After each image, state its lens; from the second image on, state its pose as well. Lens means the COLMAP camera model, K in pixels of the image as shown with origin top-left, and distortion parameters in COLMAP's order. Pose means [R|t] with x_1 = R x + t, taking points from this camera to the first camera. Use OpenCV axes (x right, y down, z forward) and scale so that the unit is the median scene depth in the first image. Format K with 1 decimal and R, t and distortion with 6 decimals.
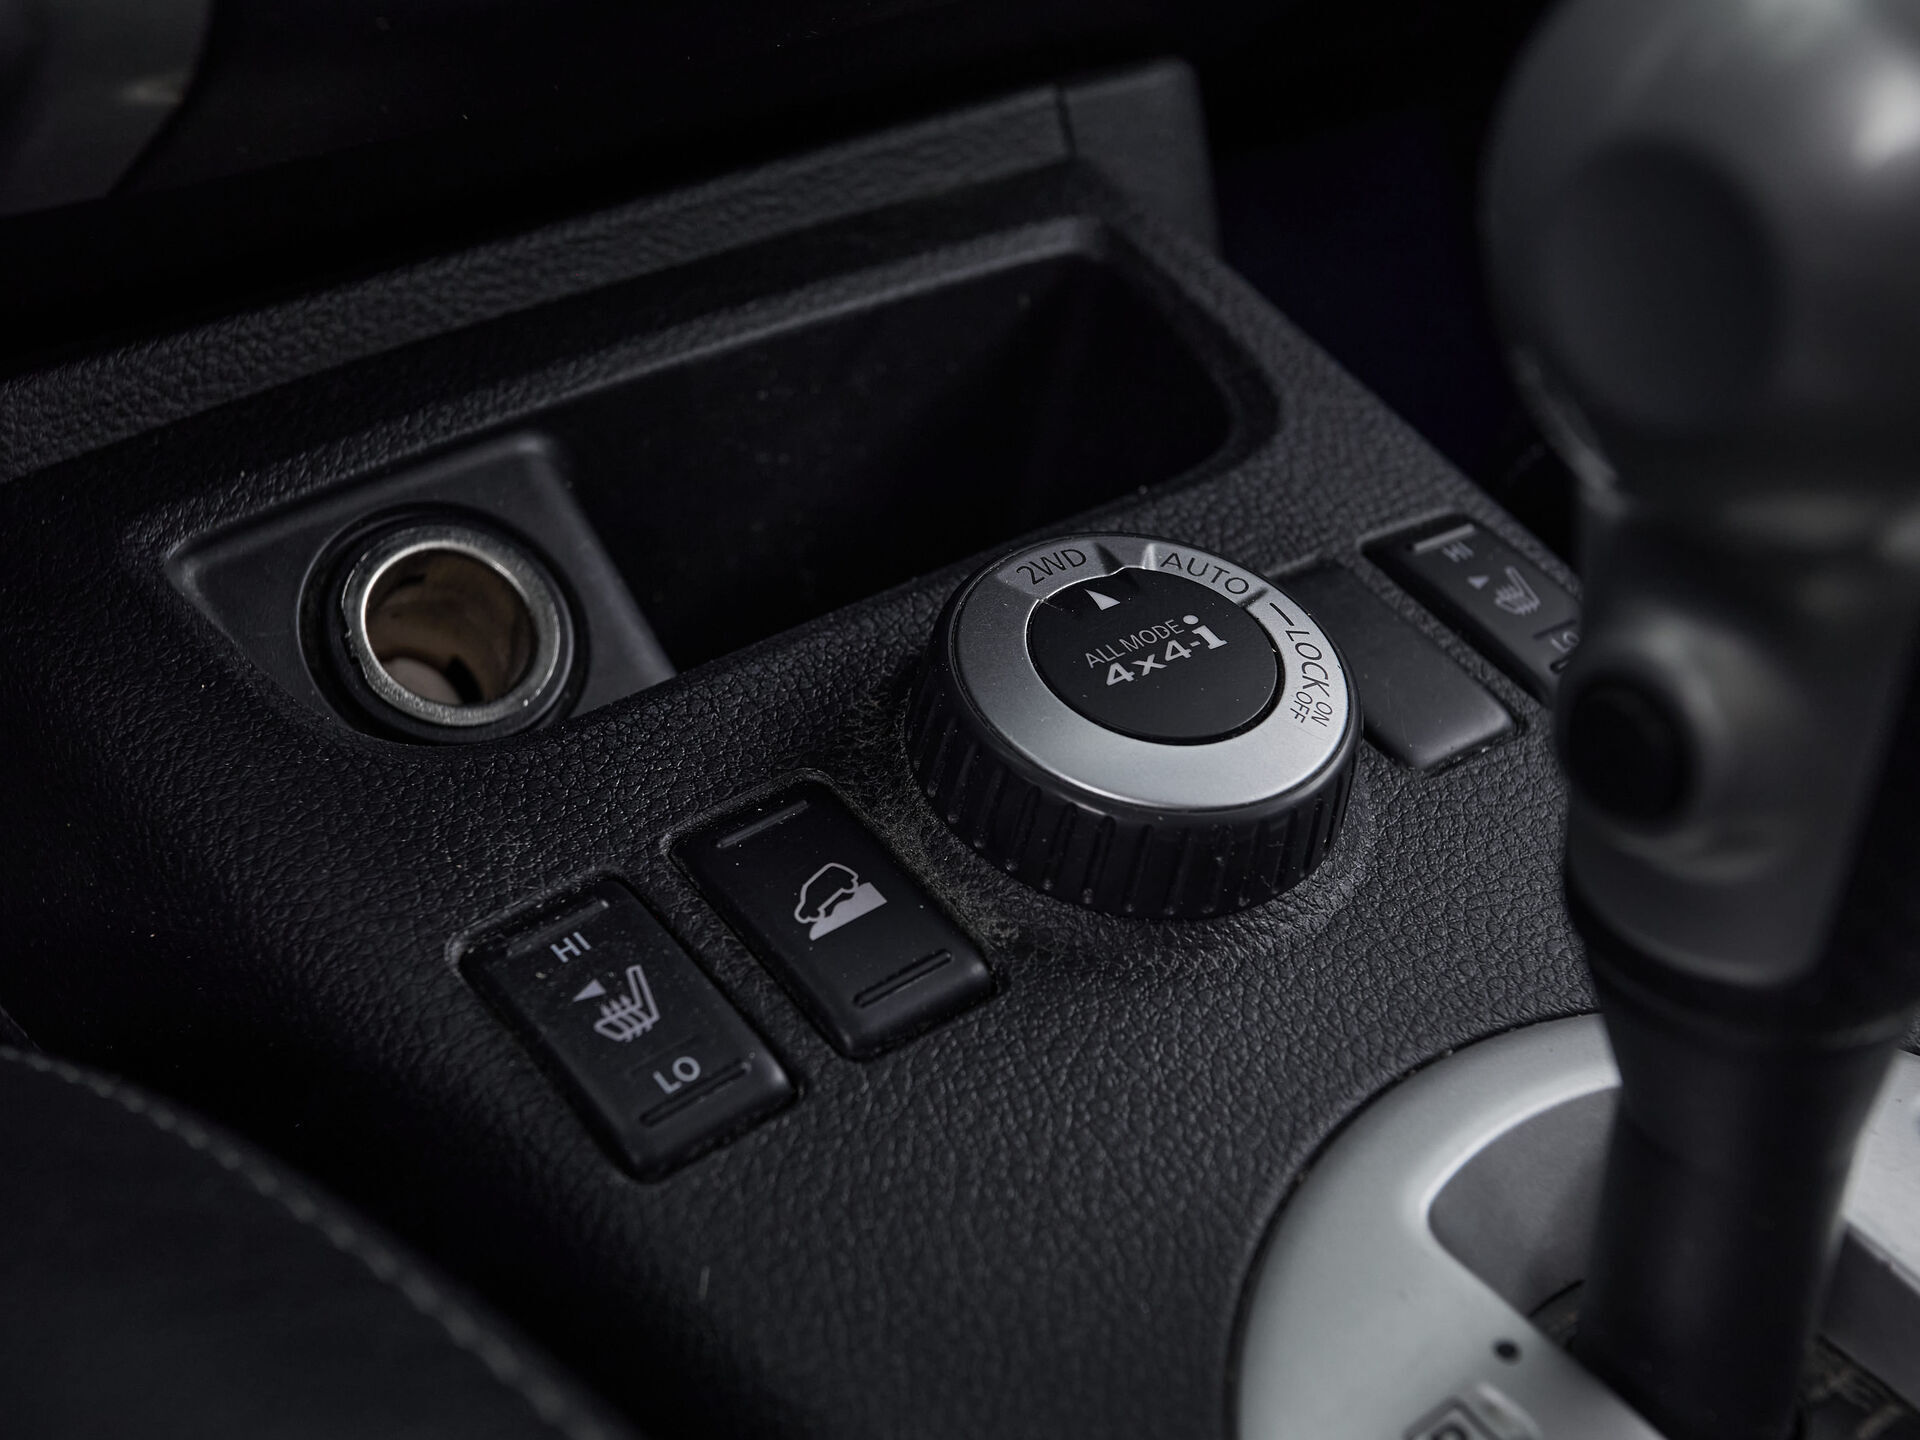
lens RADIAL K [[2626.8, 0, 959.1], [0, 2626.8, 633.4], [0, 0, 1]] dist [0.017793, 0.042765]
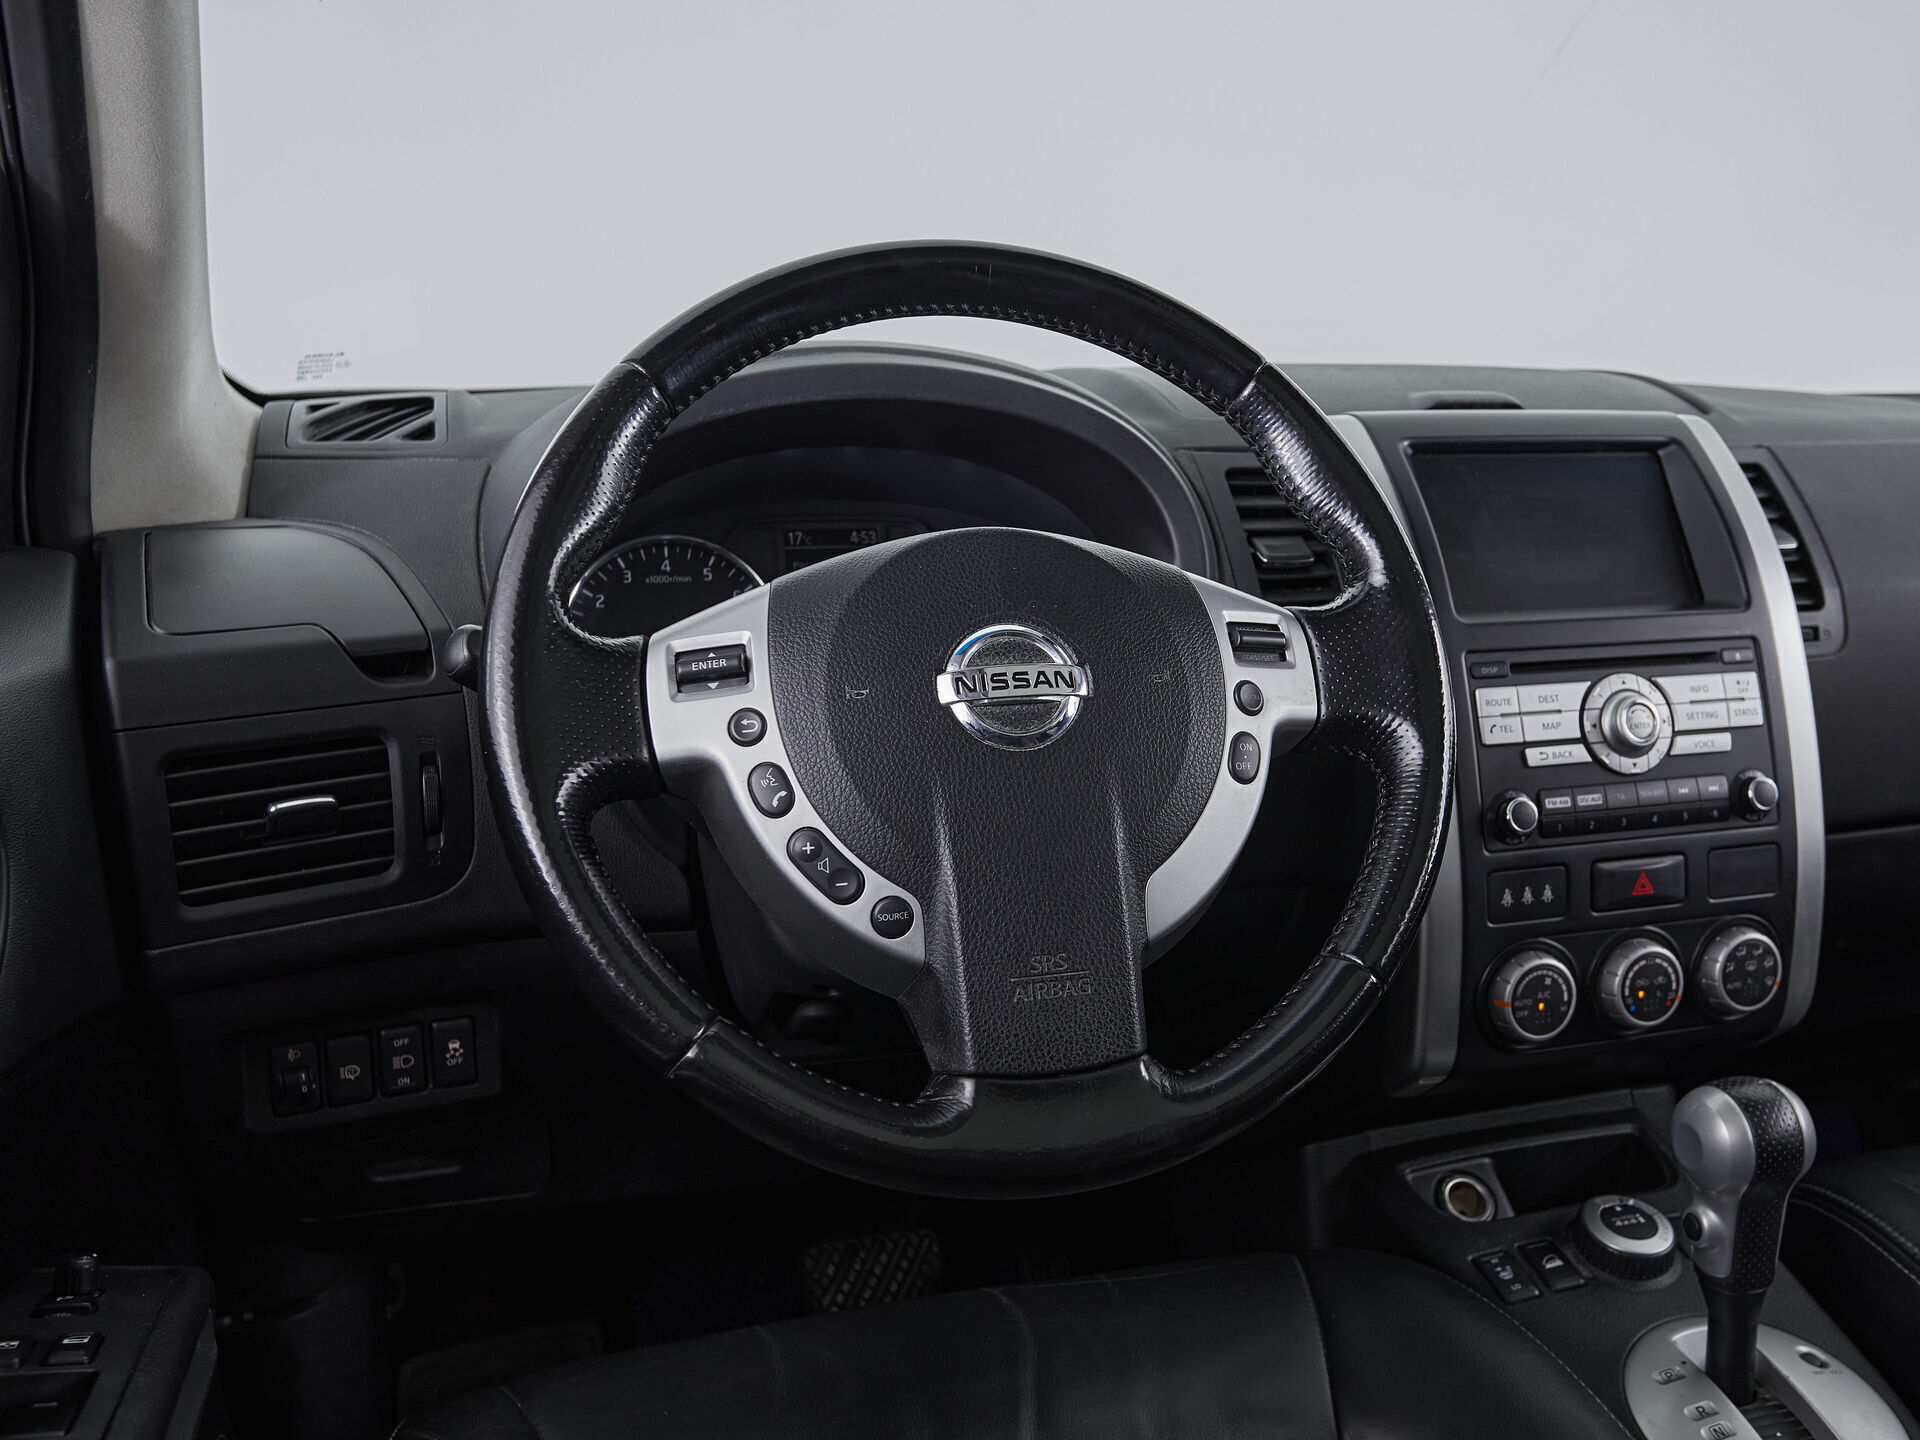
lens RADIAL K [[1729.4, 0, 1052.1], [0, 1729.4, 719.6], [0, 0, 1]] dist [-0.012477, 0.007504]
pose [[0.933701, 0.048599, -0.354741, 0.157257], [-0.171637, 0.930246, -0.324318, 0.334822], [0.314235, 0.363703, 0.876913, -2.219787]]
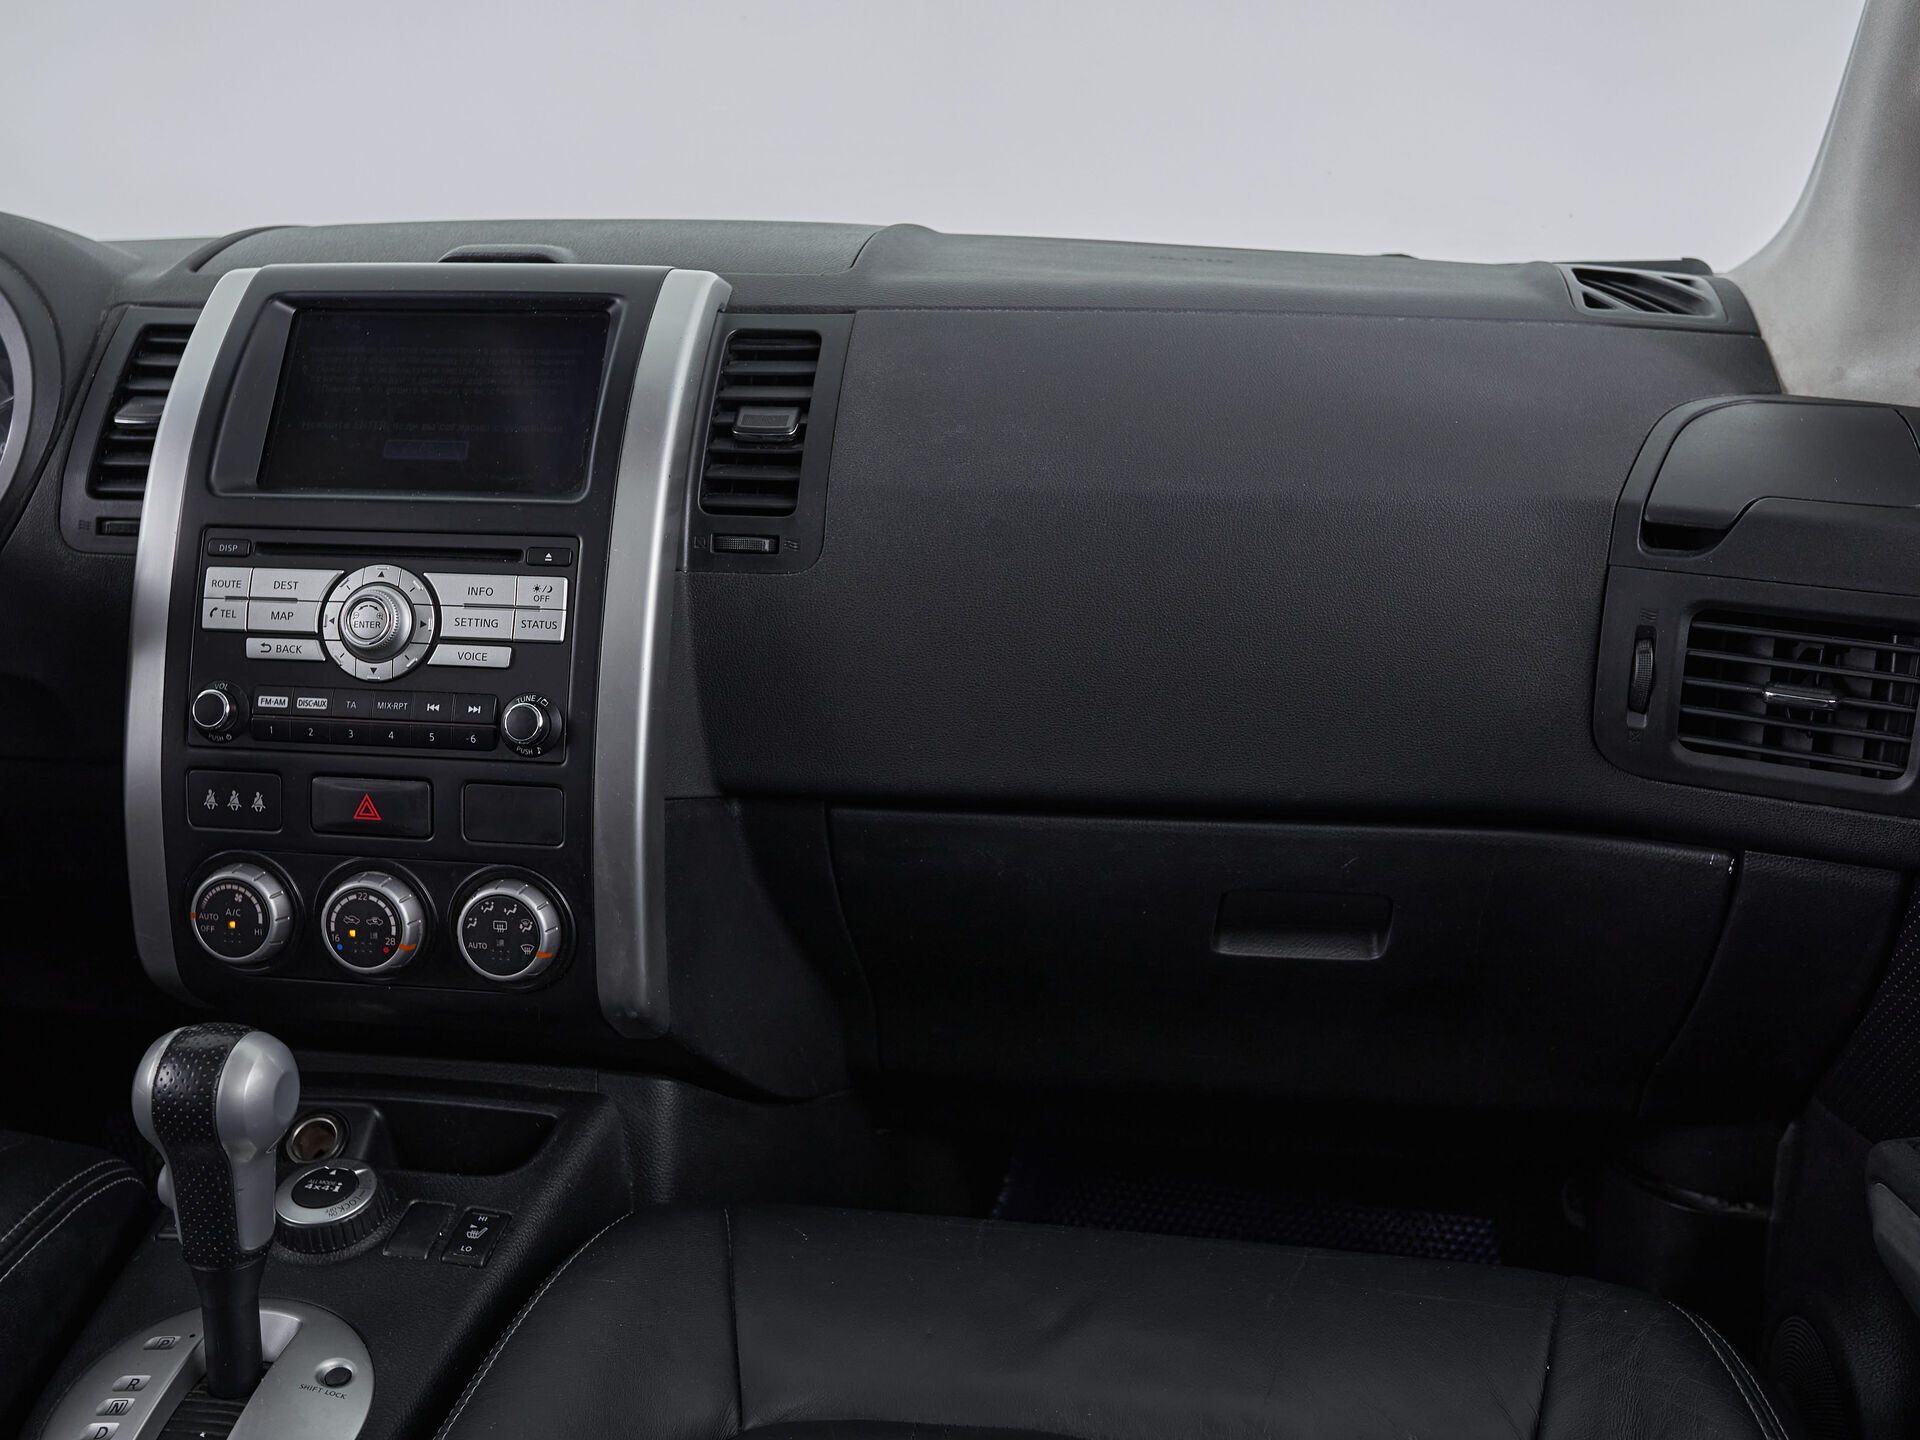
lens RADIAL K [[1894.6, 0, 960.0], [0, 1894.6, 720.0], [0, 0, 1]] dist [-0.046776, 0.142723]
pose [[0.661844, 0.149008, -0.734683, 2.673033], [-0.386195, 0.907758, -0.163796, -0.531127], [0.642507, 0.392138, 0.658340, -0.543646]]
